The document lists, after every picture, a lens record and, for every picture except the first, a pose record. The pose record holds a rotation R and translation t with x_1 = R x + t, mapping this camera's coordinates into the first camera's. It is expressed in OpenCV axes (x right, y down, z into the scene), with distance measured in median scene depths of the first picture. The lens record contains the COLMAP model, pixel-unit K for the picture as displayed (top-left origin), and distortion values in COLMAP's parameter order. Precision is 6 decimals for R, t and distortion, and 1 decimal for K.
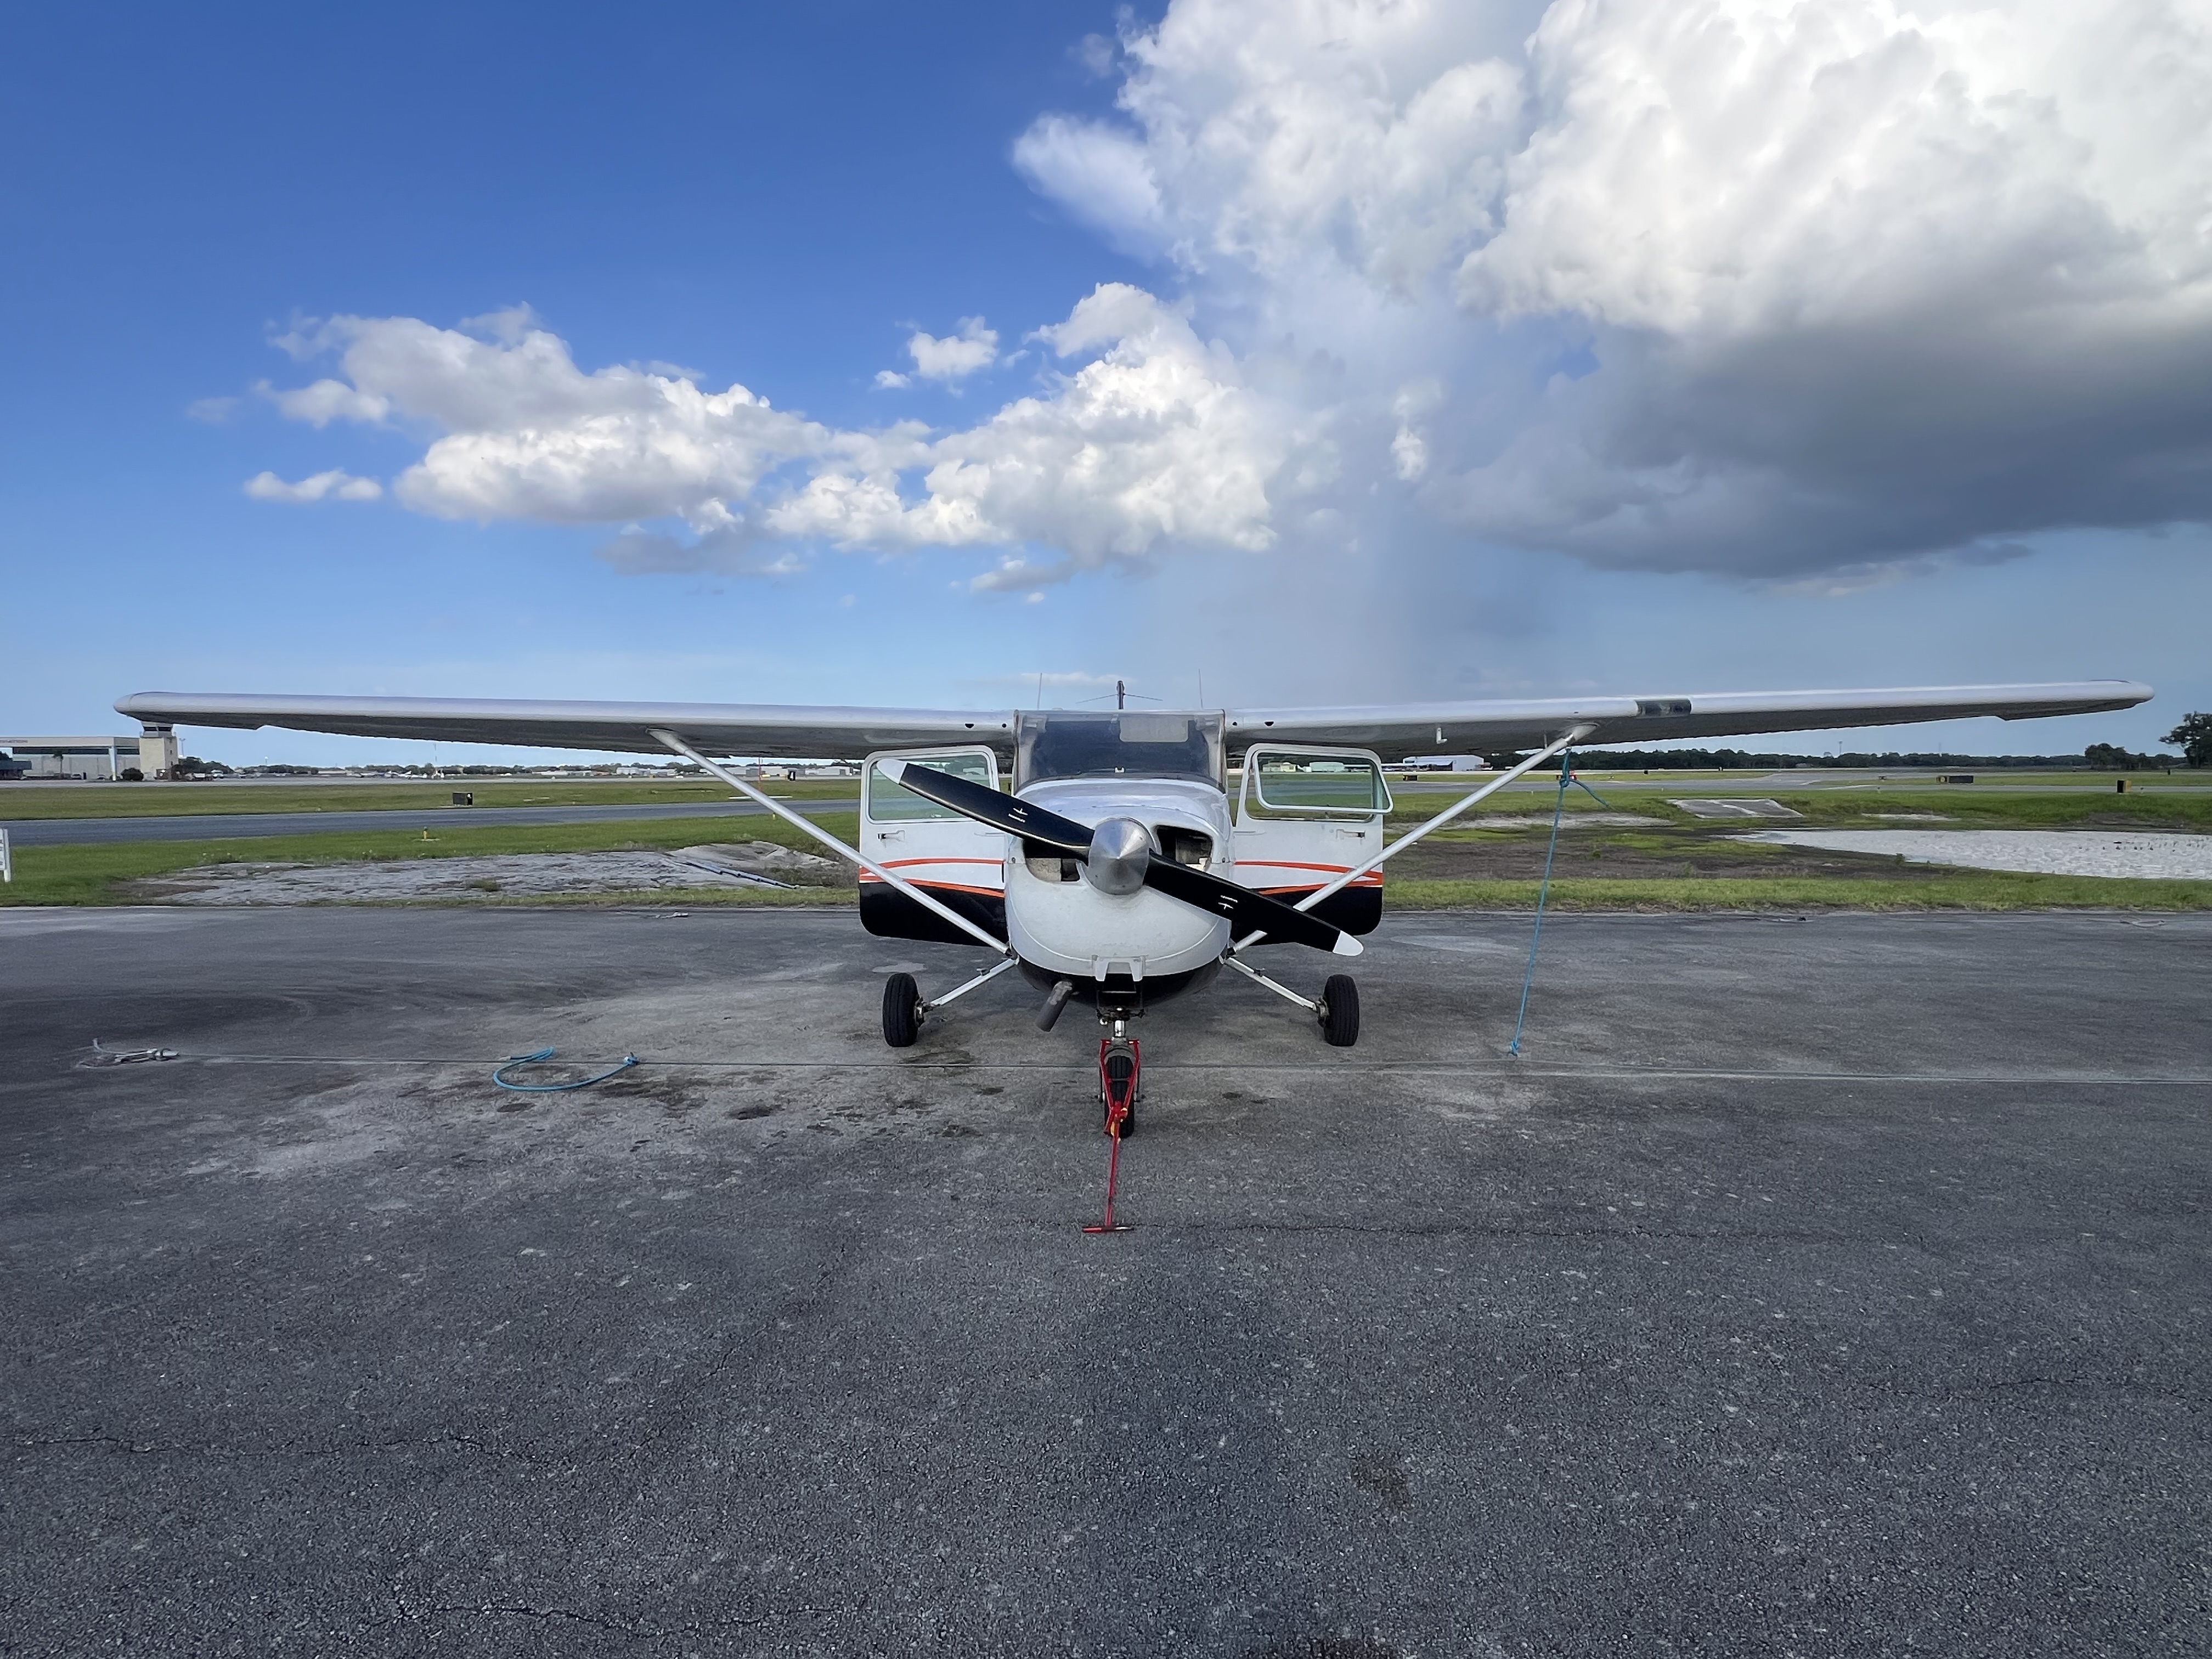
lens RADIAL K [[1138.3, 0, 1095.3], [0, 1138.3, 836.7], [0, 0, 1]] dist [-0.001684, 0.000198]
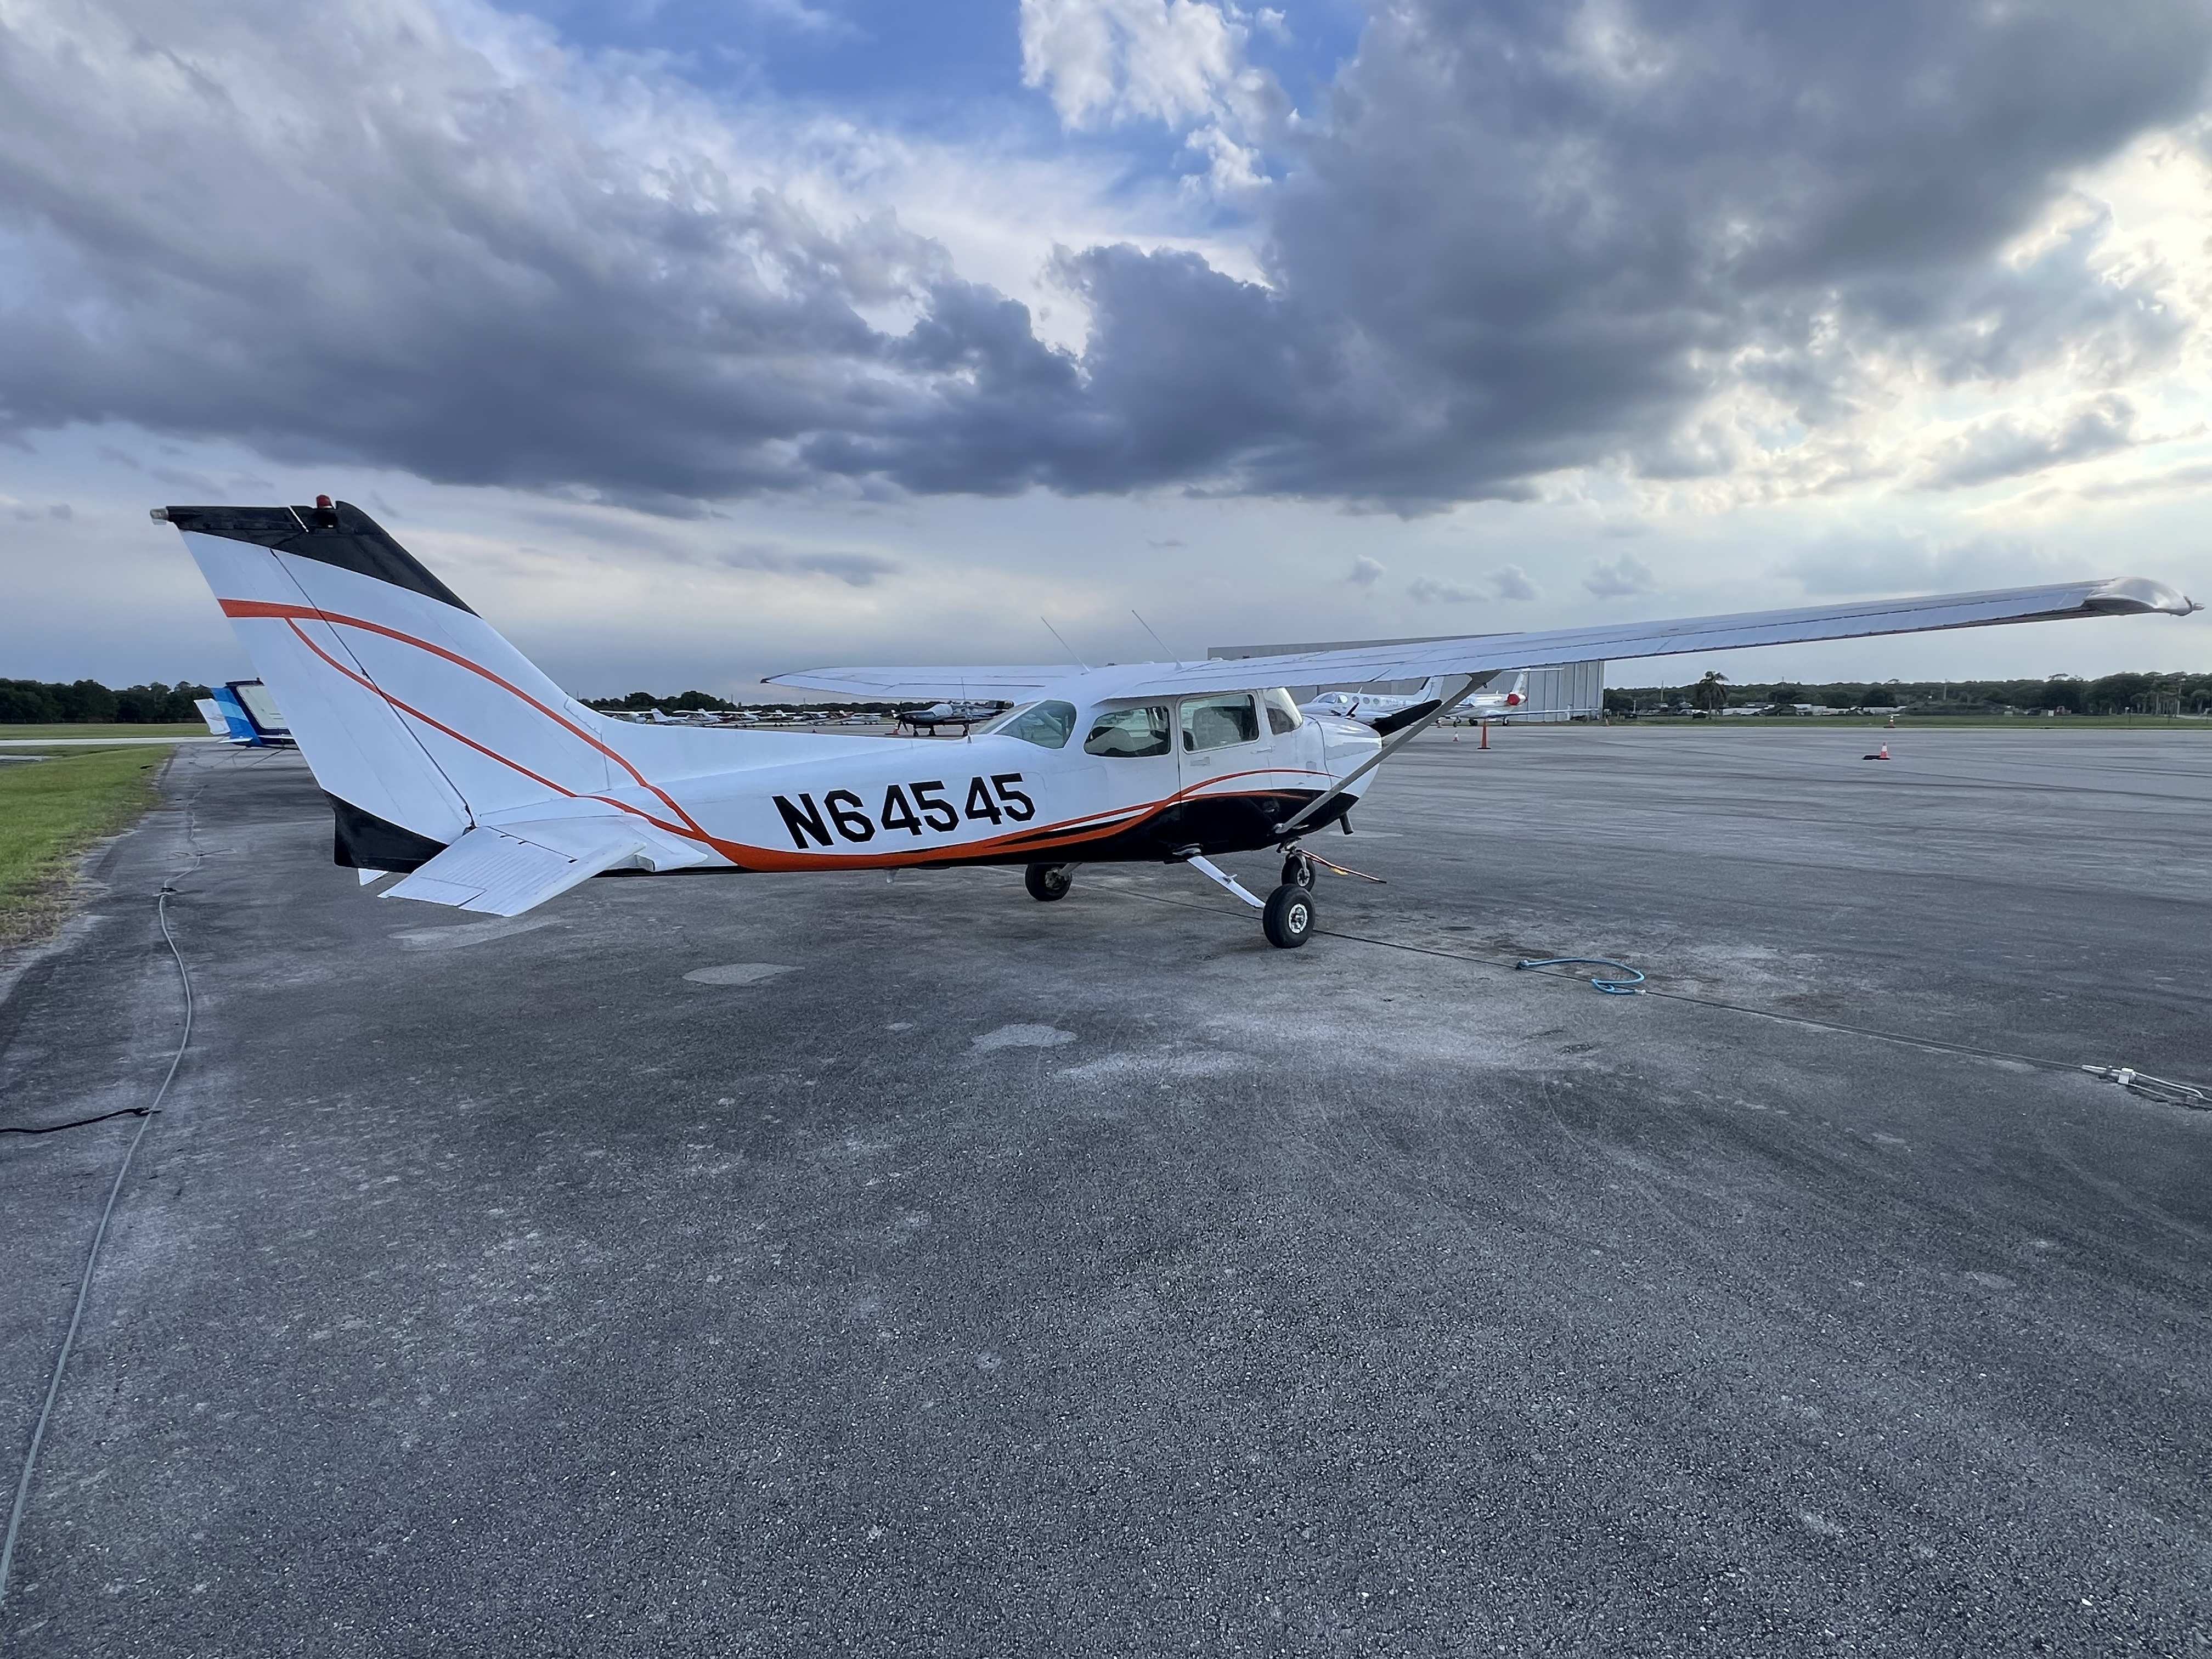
lens RADIAL K [[1127.2, 0, 1124.1], [0, 1127.2, 858.7], [0, 0, 1]] dist [0.004090, -0.000151]
pose [[-0.686014, -0.084653, 0.722647, -1.036034], [0.050069, 0.985362, 0.162959, -0.113734], [-0.725863, 0.147974, -0.671734, 2.238344]]
